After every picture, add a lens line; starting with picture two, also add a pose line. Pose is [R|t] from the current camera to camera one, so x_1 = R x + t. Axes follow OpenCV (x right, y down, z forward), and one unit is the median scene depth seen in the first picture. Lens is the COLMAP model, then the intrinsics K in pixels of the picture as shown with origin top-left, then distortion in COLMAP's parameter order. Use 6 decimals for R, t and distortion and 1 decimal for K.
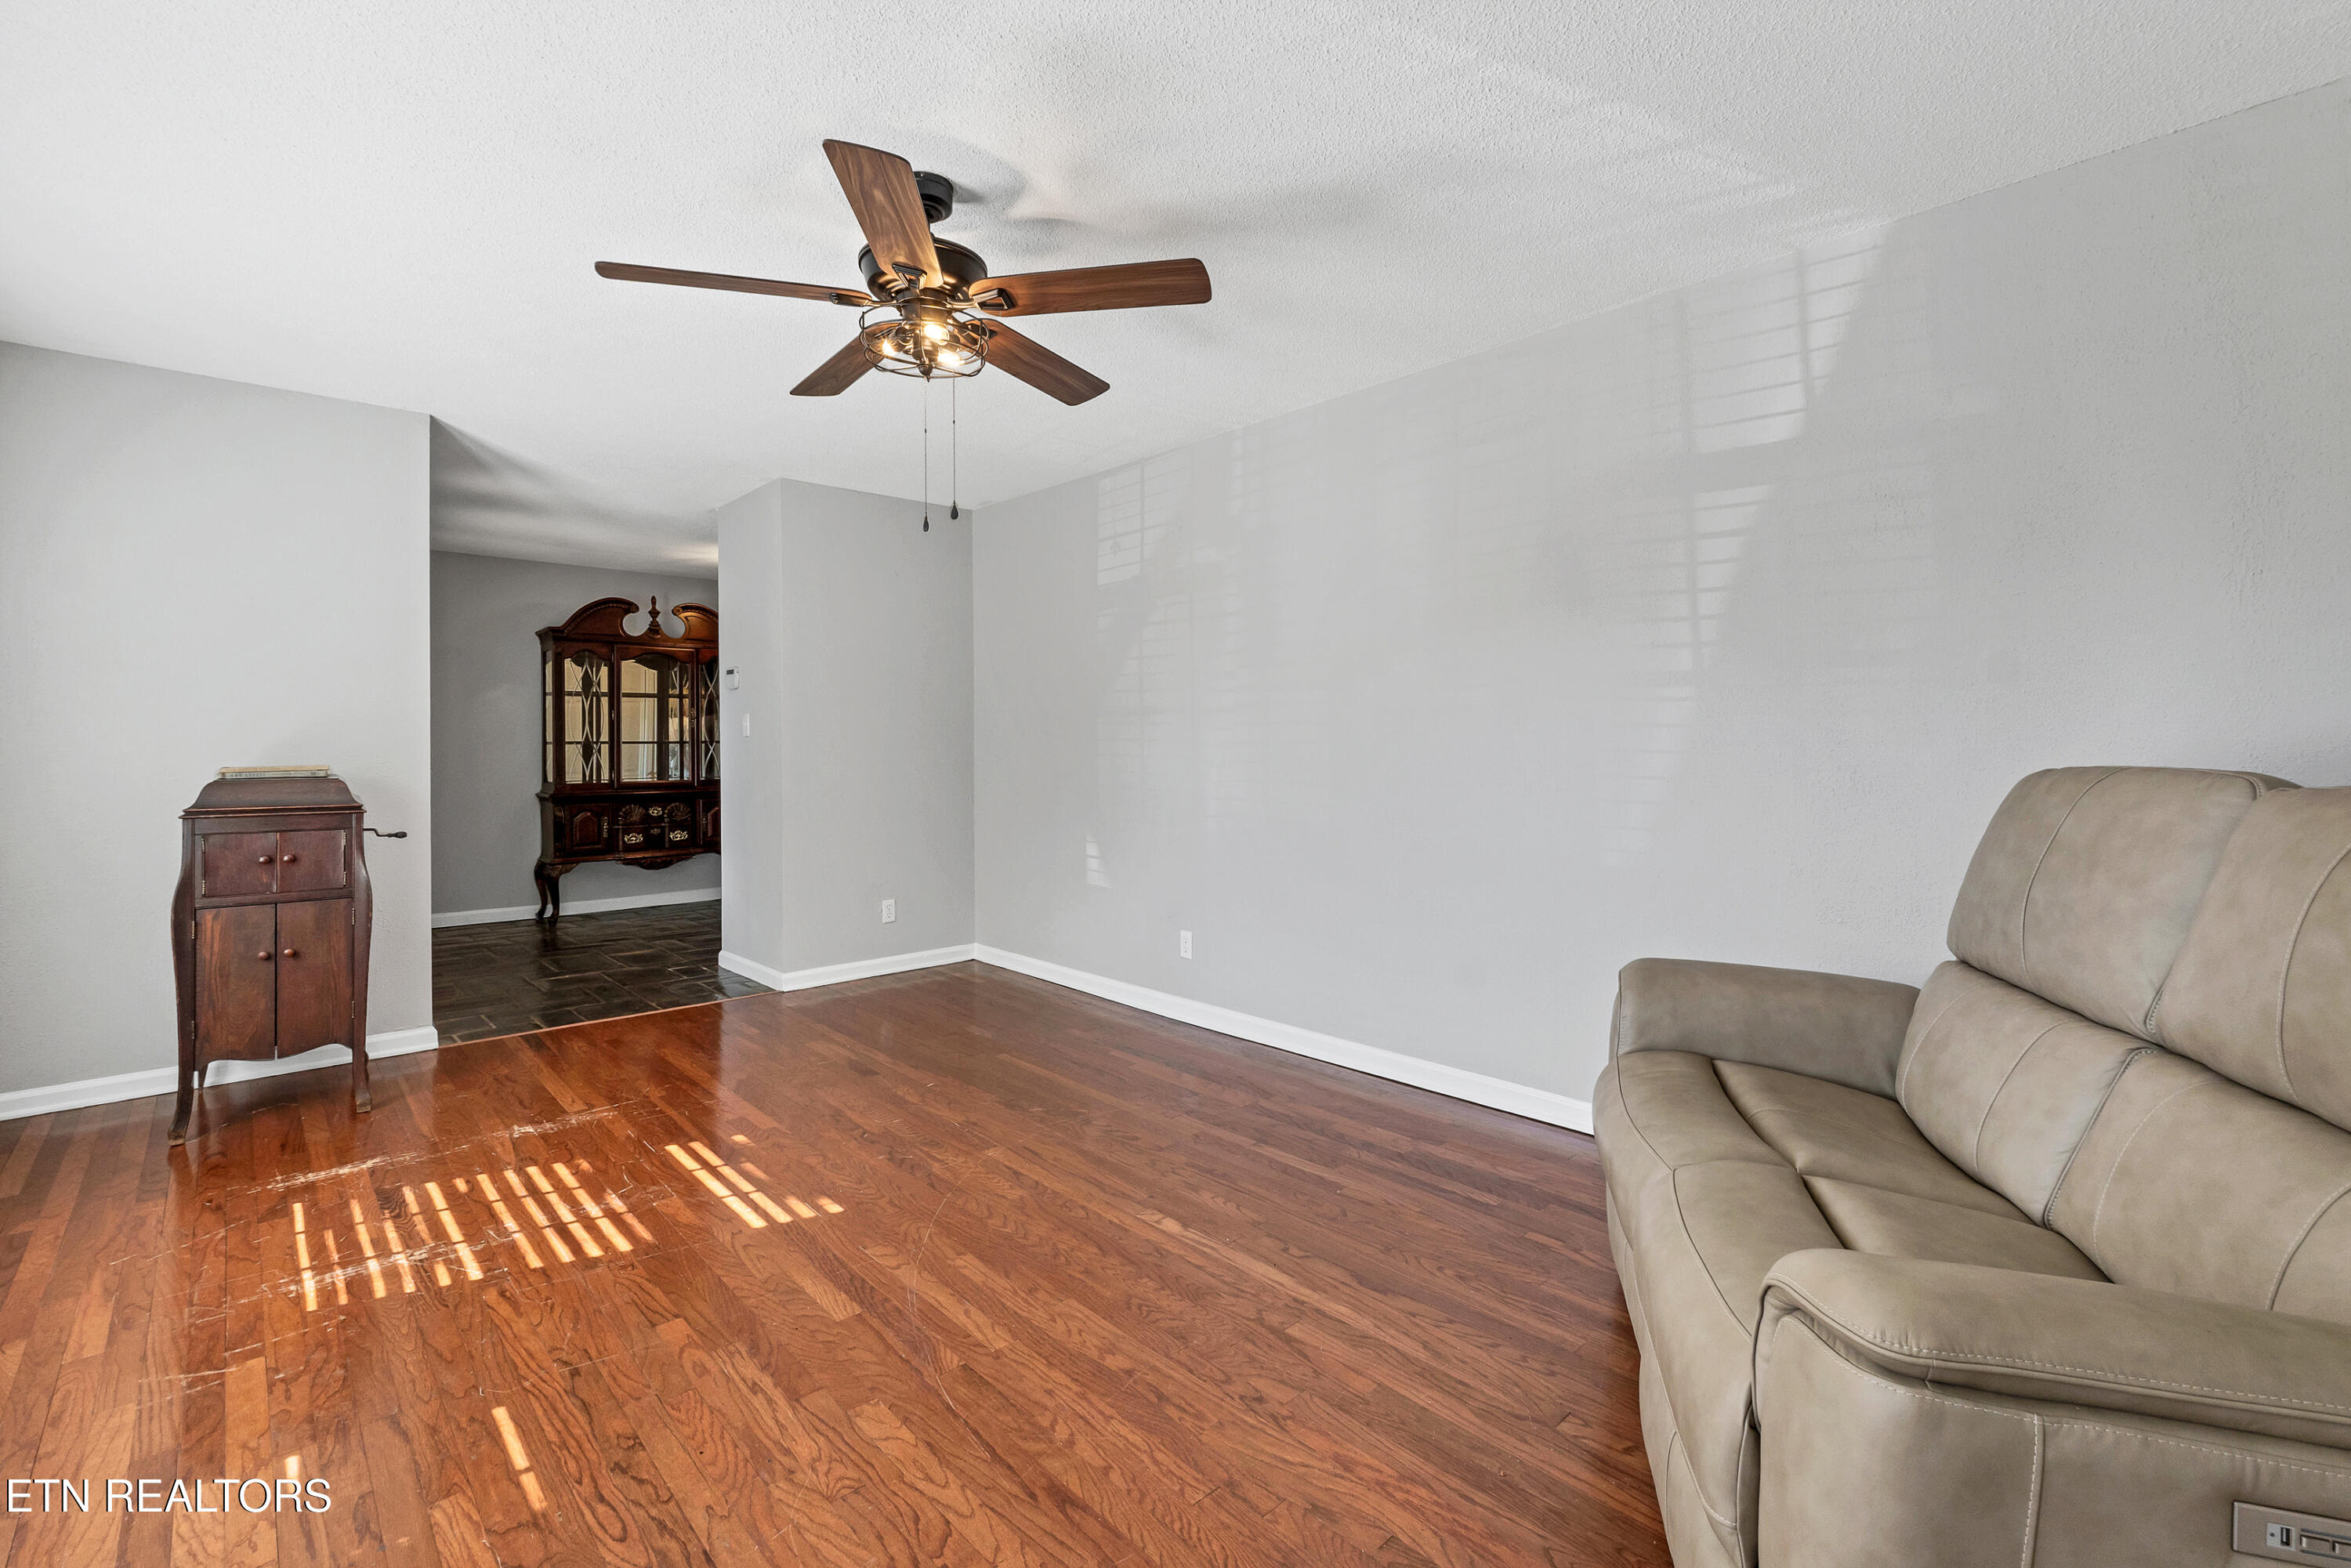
lens RADIAL K [[1047.7, 0, 1174.9], [0, 1047.7, 769.0], [0, 0, 1]] dist [-0.008099, 0.000482]
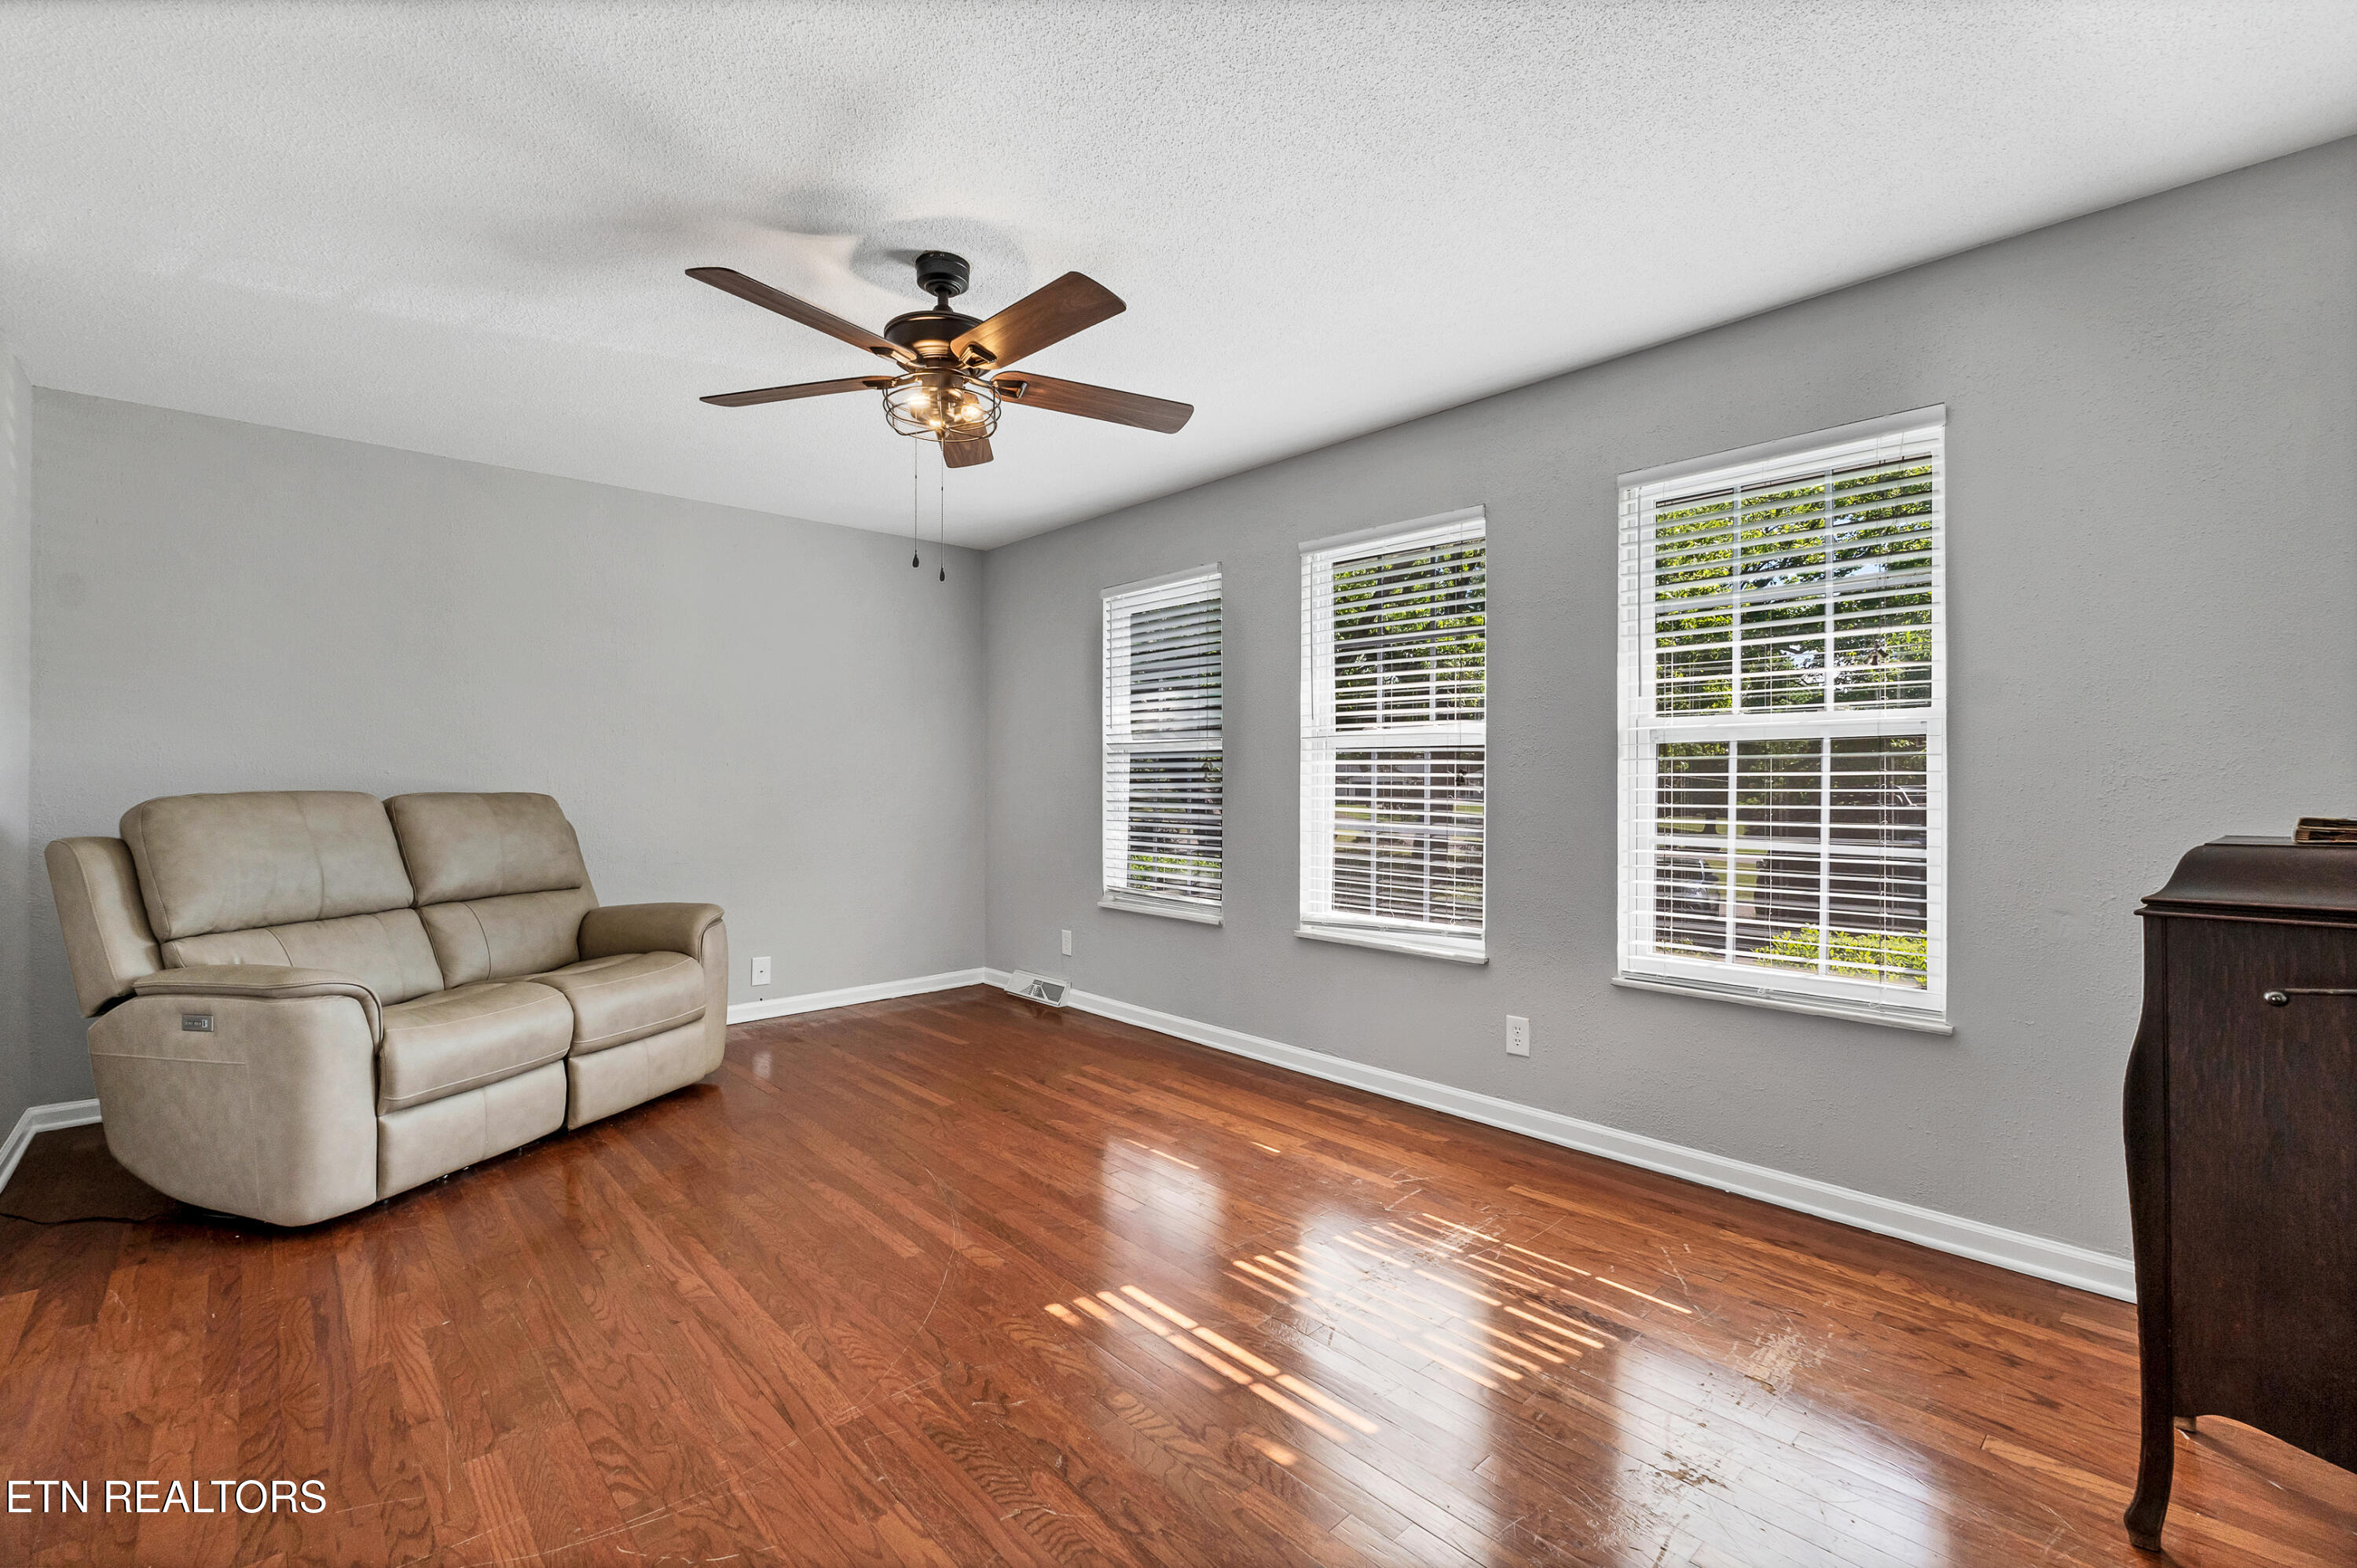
lens RADIAL K [[1050.3, 0, 1177.4], [0, 1050.3, 772.1], [0, 0, 1]] dist [-0.008099, 0.000482]
pose [[-0.999972, 0.000931, -0.007418, -0.456910], [0.000784, 0.999803, 0.019855, -0.047039], [0.007435, 0.019848, -0.999775, 2.021162]]
